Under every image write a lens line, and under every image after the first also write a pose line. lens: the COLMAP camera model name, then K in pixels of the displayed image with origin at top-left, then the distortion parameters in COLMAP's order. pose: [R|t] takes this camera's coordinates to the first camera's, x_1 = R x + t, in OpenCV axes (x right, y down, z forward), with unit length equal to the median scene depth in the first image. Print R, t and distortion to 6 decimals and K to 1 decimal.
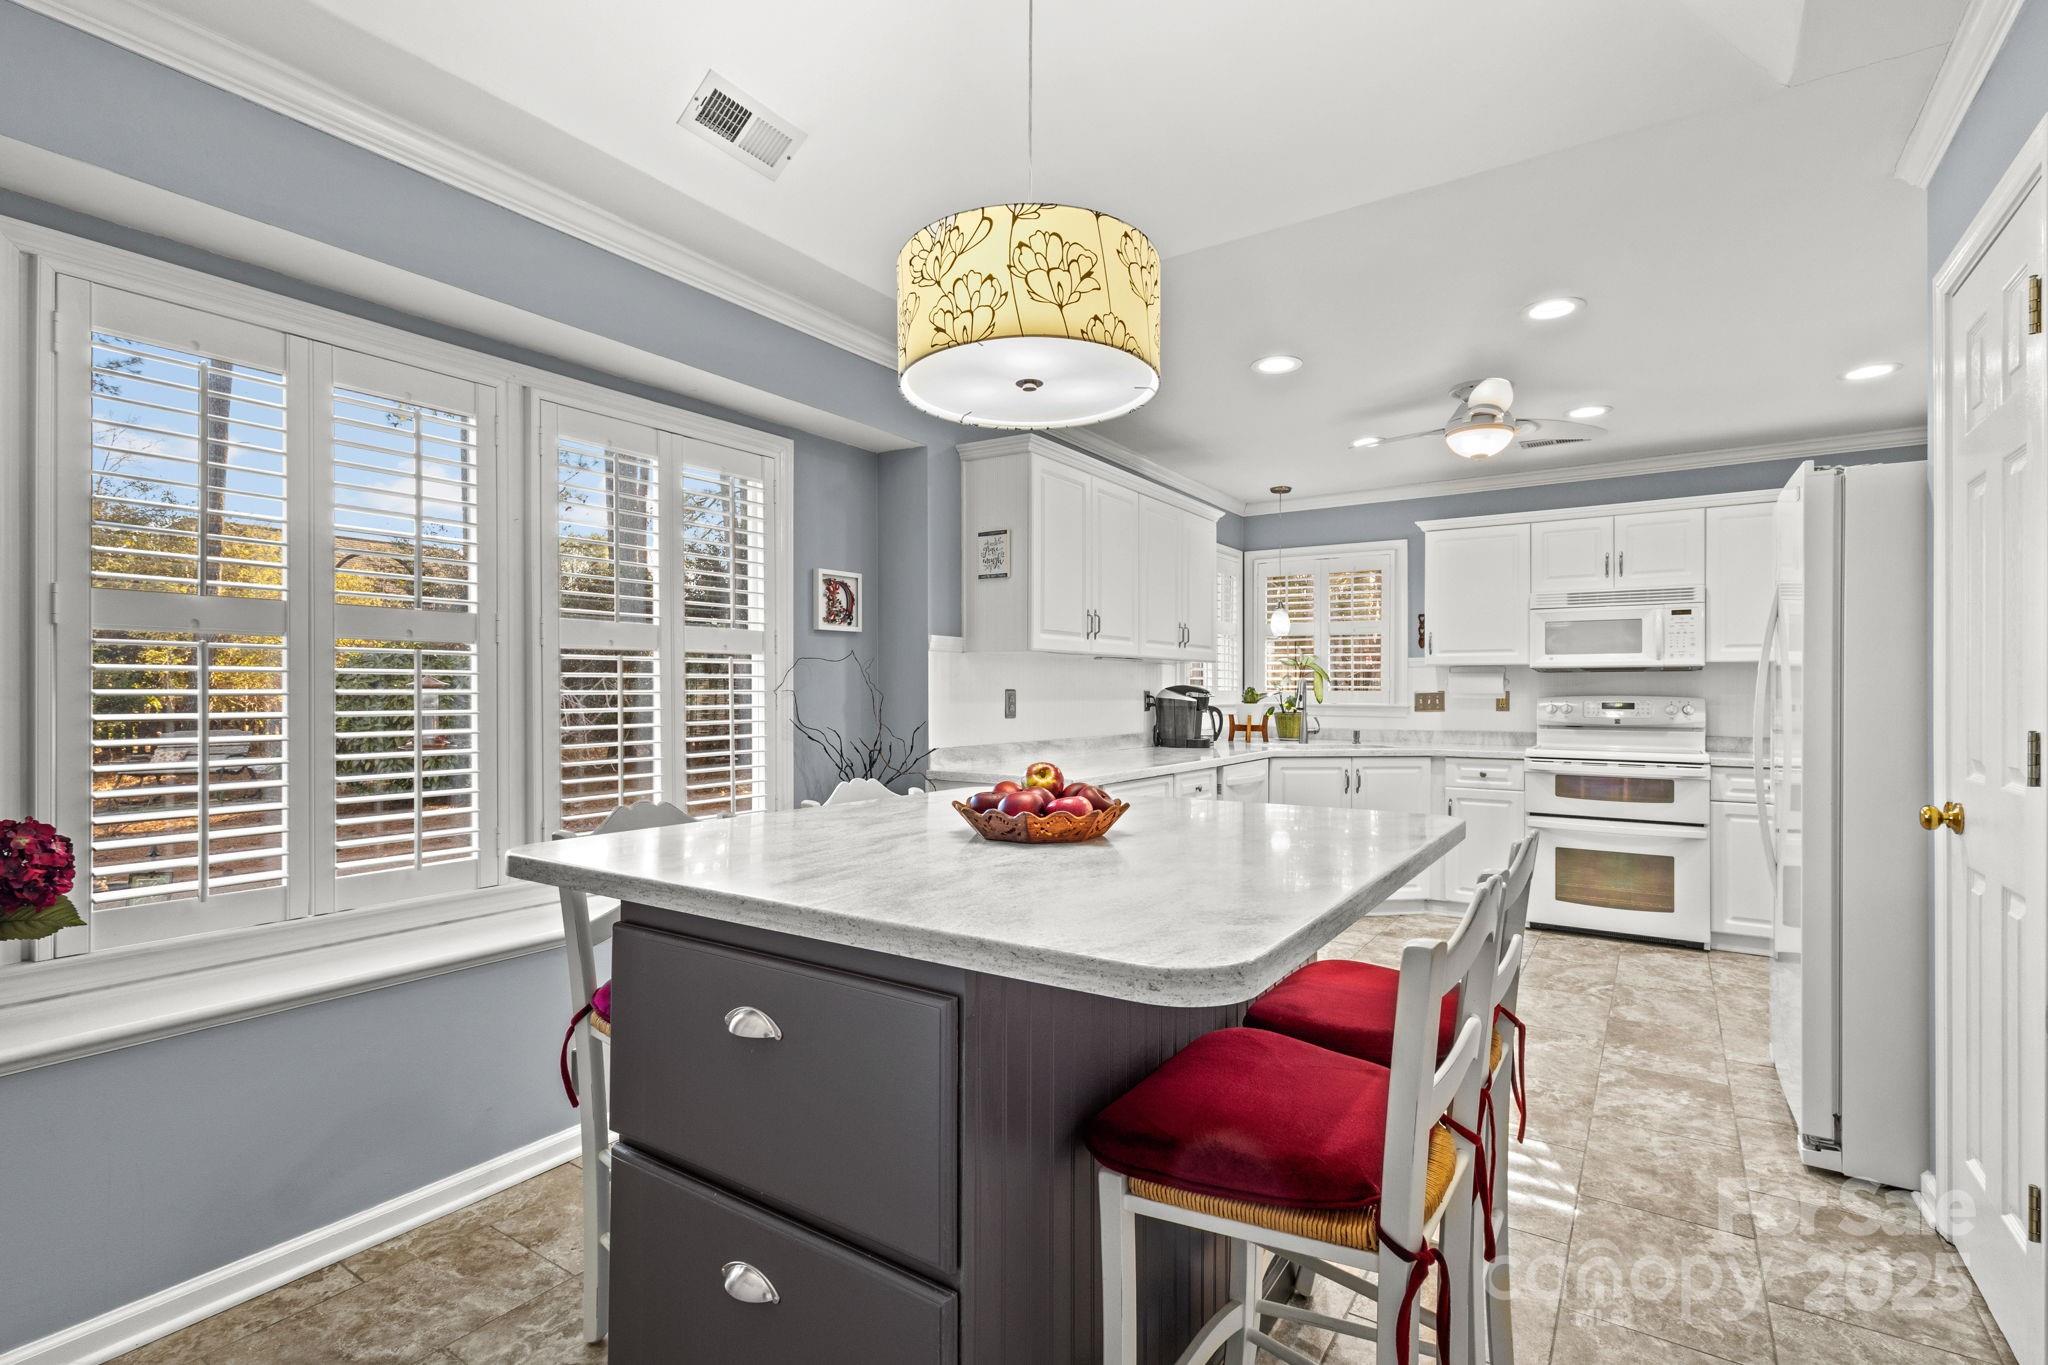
lens RADIAL K [[955.3, 0, 1045.8], [0, 955.3, 697.4], [0, 0, 1]] dist [0.019298, 0.000442]
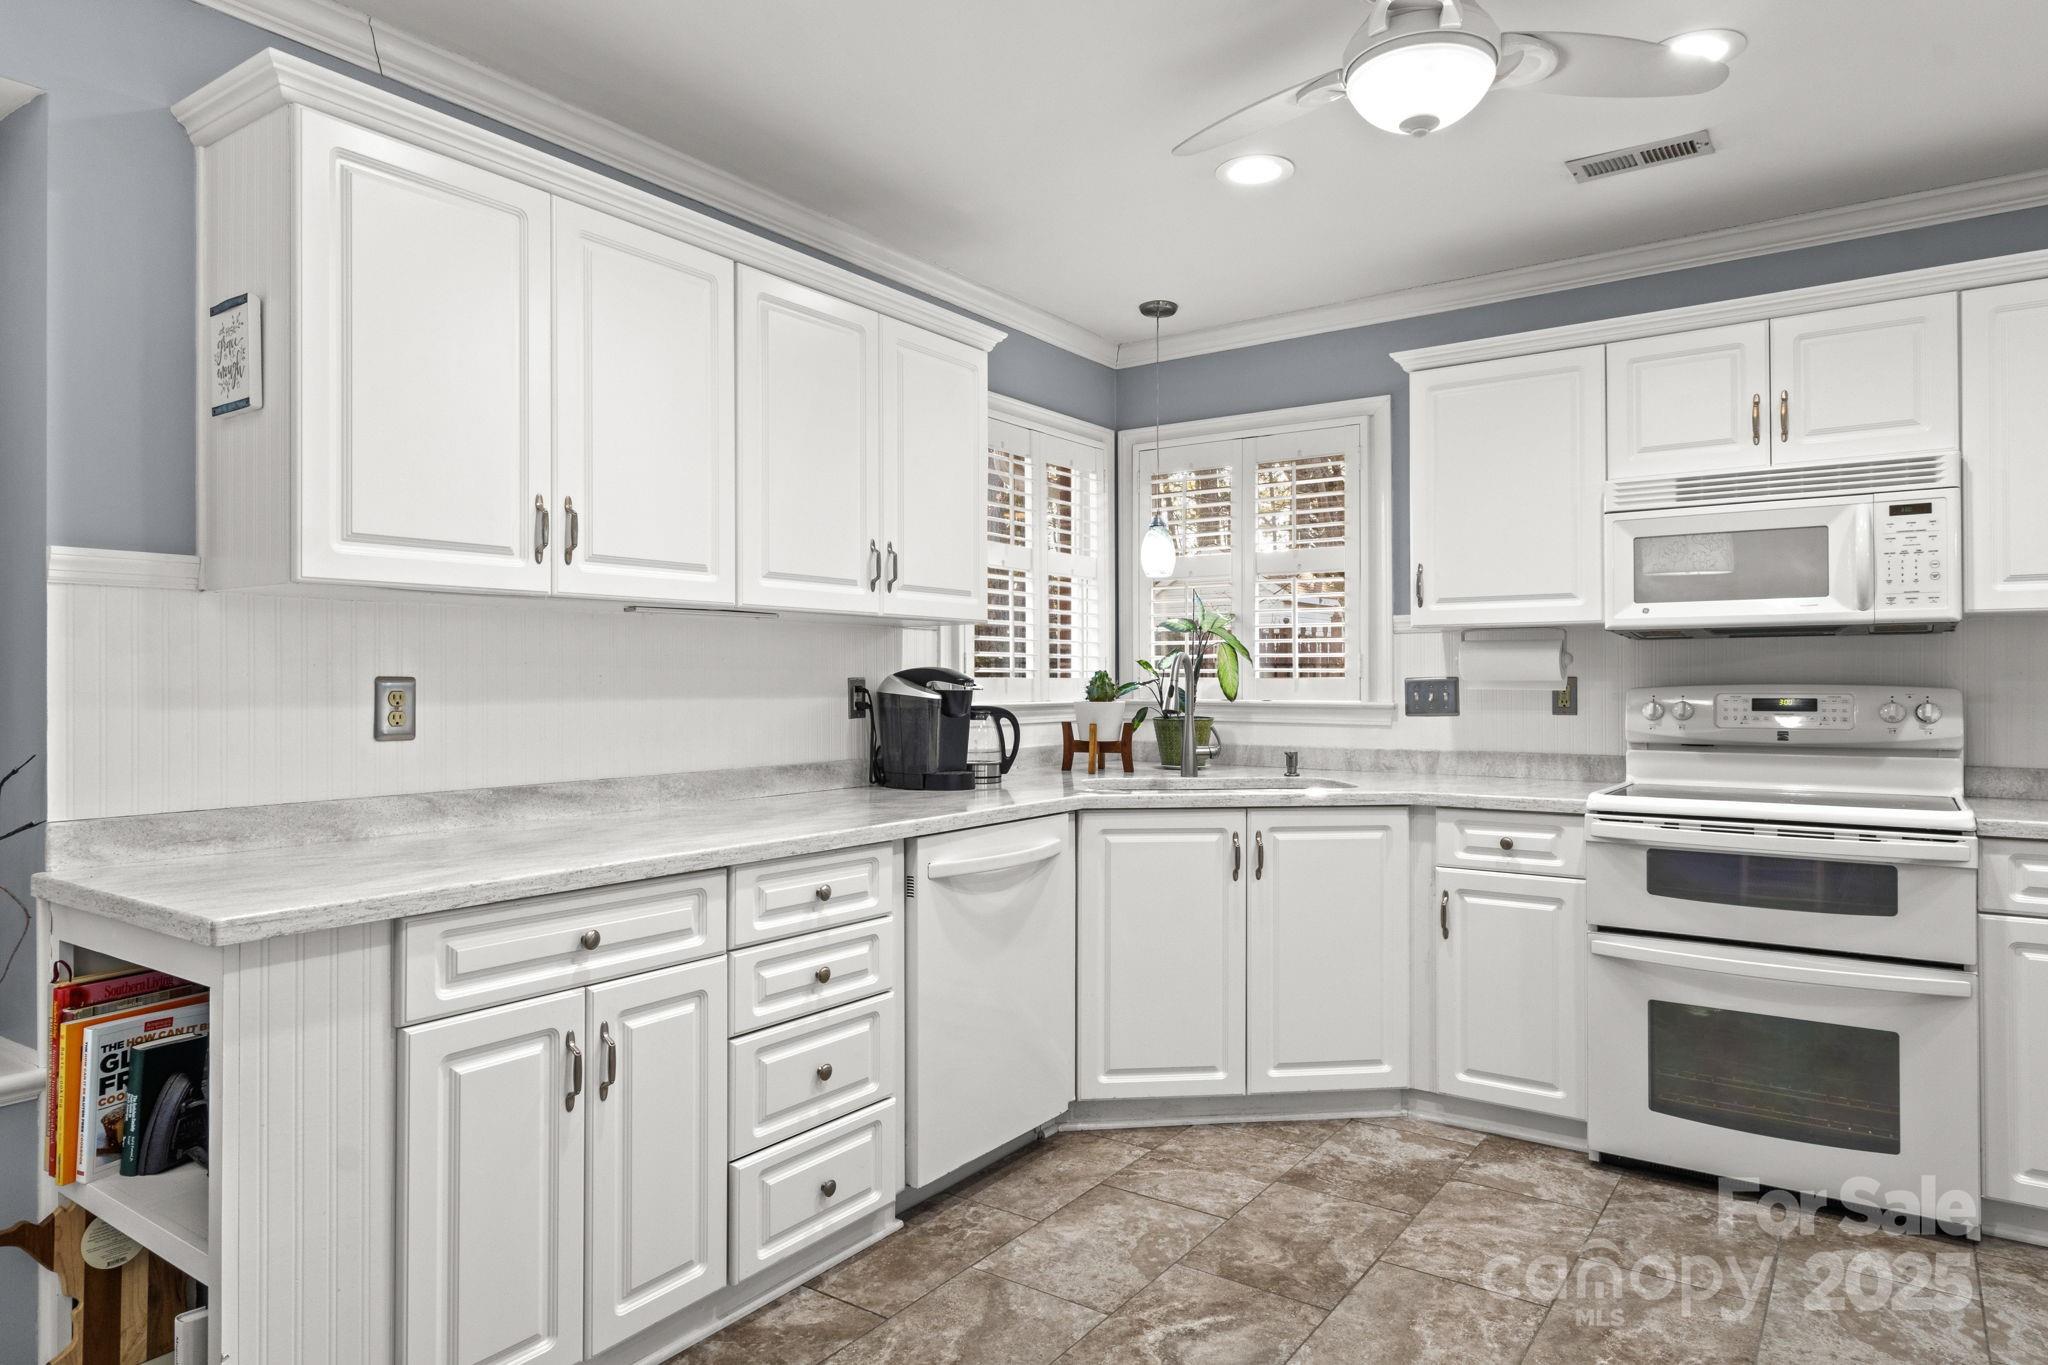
lens RADIAL K [[1224.4, 0, 1024.4], [0, 1224.4, 679.1], [0, 0, 1]] dist [0.001734, -0.000050]
pose [[0.998887, -0.004459, -0.046960, 0.235101], [0.004085, 0.999959, -0.008074, -0.000985], [0.046994, 0.007873, 0.998864, 0.352157]]
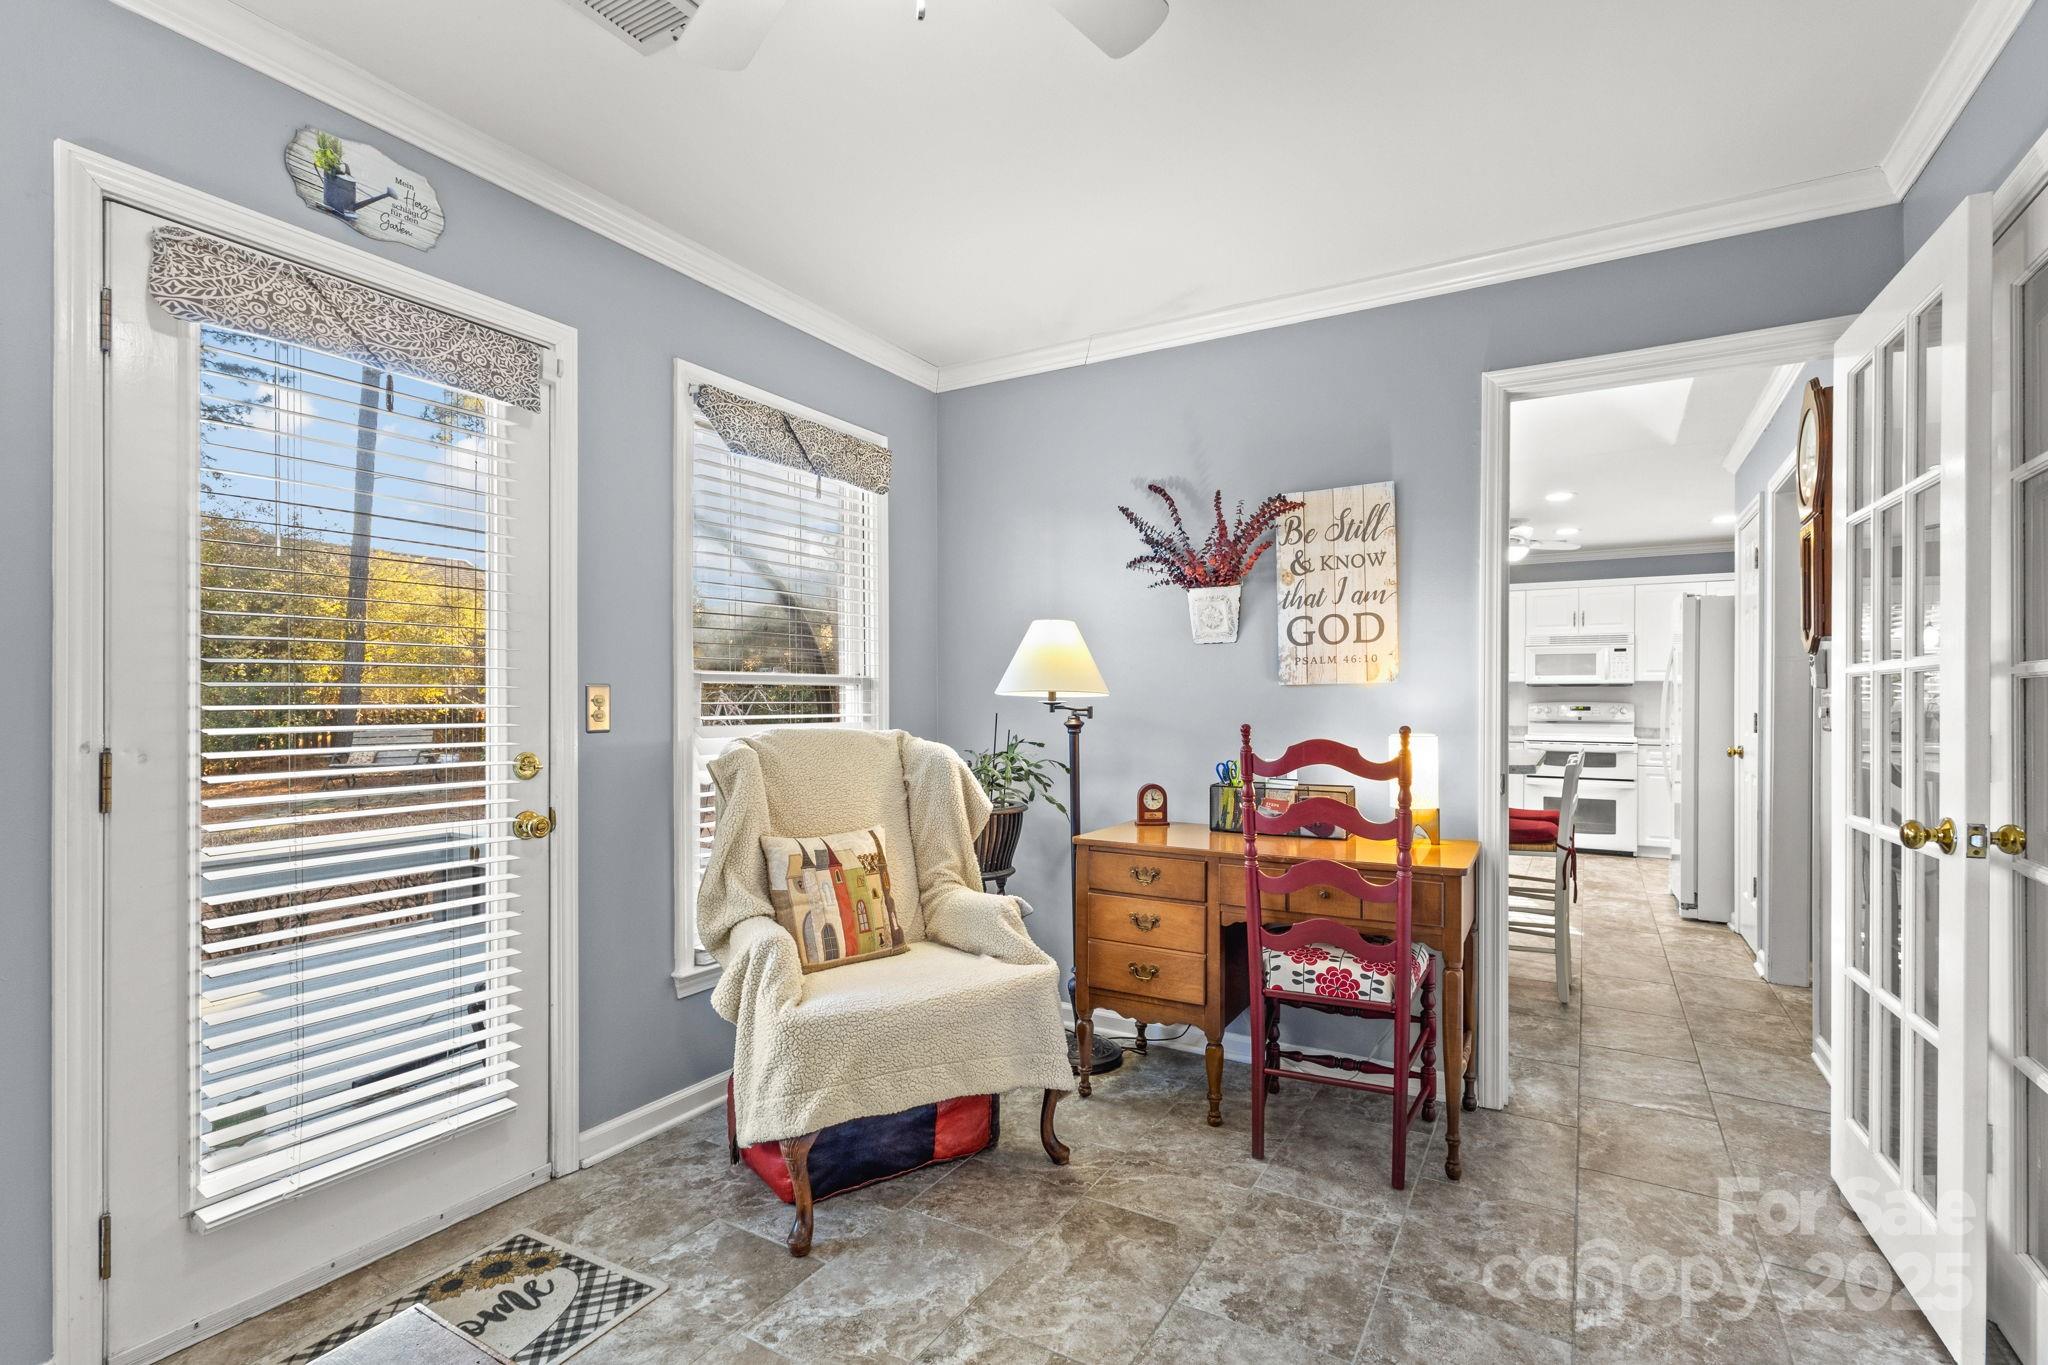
lens RADIAL K [[949.9, 0, 1017.0], [0, 949.9, 698.1], [0, 0, 1]] dist [-0.000799, 0.000930]
pose [[0.999488, 0.005958, 0.031438, -0.373739], [-0.005787, 0.999968, -0.005550, 0.006004], [-0.031470, 0.005366, 0.999490, -0.521170]]
